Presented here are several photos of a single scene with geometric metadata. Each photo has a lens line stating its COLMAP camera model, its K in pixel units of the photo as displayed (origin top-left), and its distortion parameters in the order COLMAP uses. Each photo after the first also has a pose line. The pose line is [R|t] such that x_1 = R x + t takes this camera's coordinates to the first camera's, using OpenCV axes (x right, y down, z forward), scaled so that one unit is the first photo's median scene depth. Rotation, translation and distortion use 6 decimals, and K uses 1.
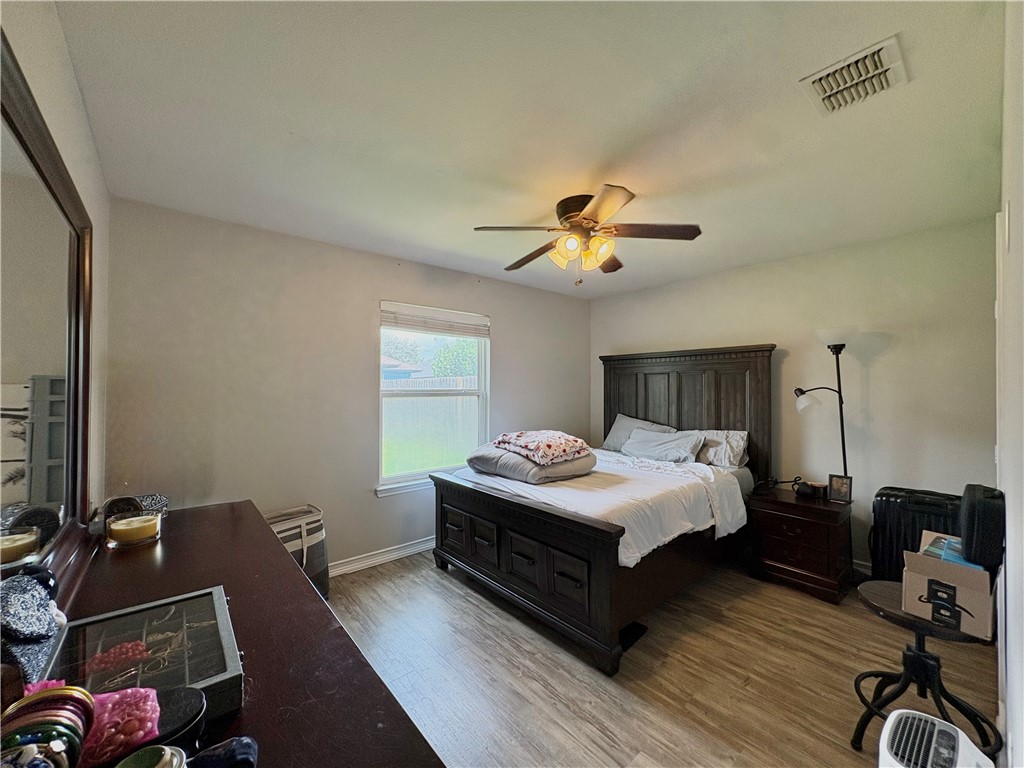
lens RADIAL K [[410.9, 0, 509.0], [0, 410.9, 384.2], [0, 0, 1]] dist [-0.003125, 0.000119]
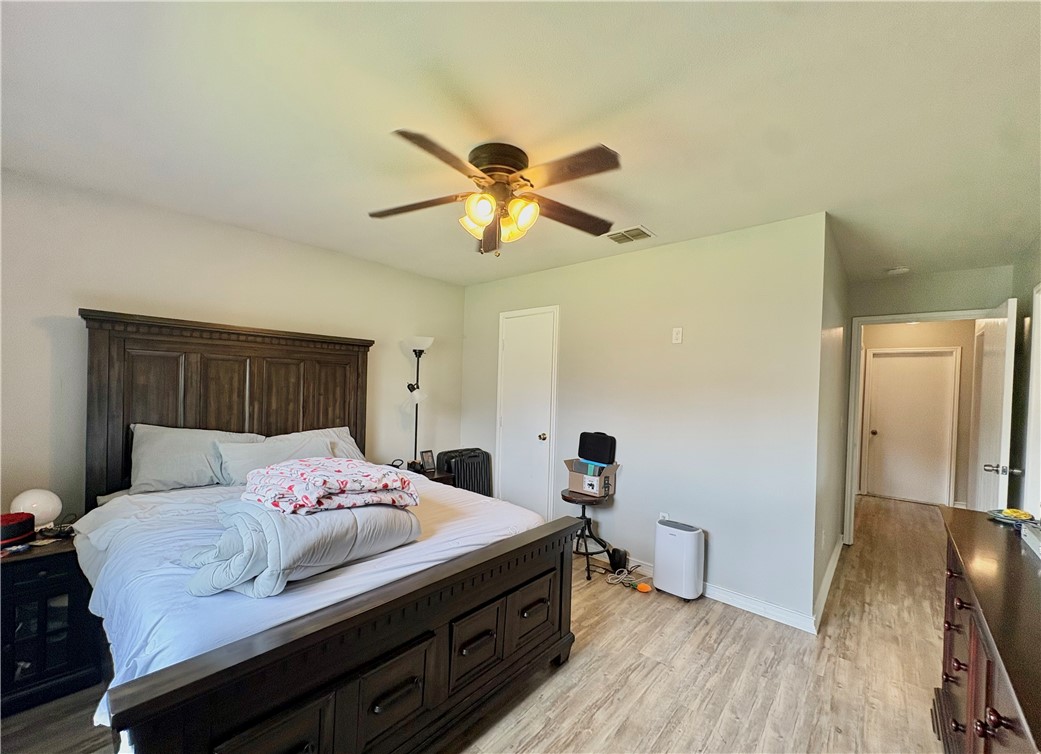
lens RADIAL K [[425.0, 0, 517.1], [0, 425.0, 387.0], [0, 0, 1]] dist [0.000612, 0.000146]
pose [[-0.154538, -0.006349, 0.987967, -0.565259], [-0.034322, 0.999410, 0.001053, 0.007097], [-0.987391, -0.033746, -0.154664, 0.916214]]
